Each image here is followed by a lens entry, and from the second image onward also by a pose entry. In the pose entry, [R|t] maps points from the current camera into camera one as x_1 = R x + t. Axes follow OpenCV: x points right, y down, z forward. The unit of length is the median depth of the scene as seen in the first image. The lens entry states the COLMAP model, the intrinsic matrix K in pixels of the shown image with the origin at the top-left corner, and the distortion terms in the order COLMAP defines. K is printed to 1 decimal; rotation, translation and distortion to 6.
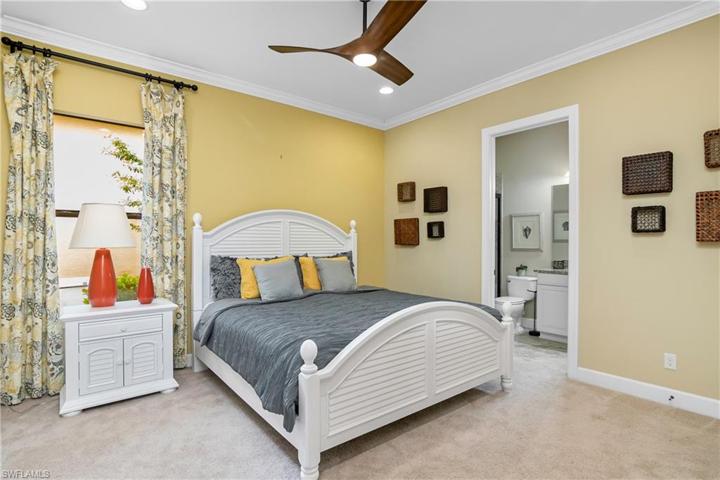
lens RADIAL K [[364.1, 0, 361.9], [0, 364.1, 238.8], [0, 0, 1]] dist [-0.002860, -0.000179]
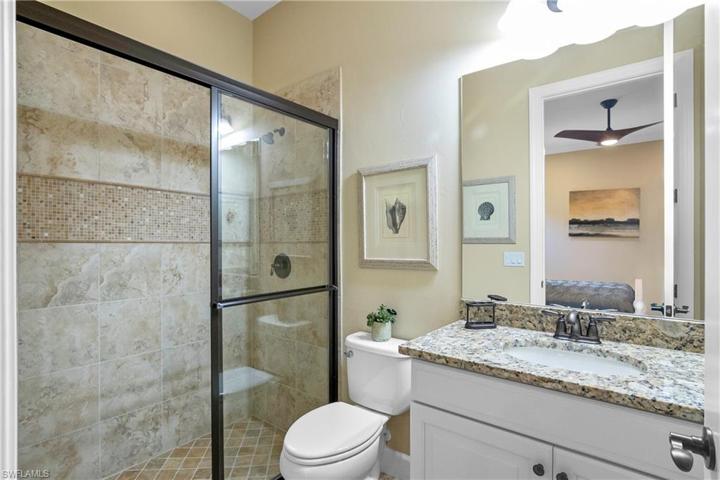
lens RADIAL K [[364.1, 0, 358.5], [0, 364.1, 241.4], [0, 0, 1]] dist [-0.002860, -0.000179]
pose [[0.976639, -0.004692, 0.214836, 0.337699], [0.004962, 0.999987, -0.000720, 0.007014], [-0.214830, 0.001769, 0.976650, 0.651535]]
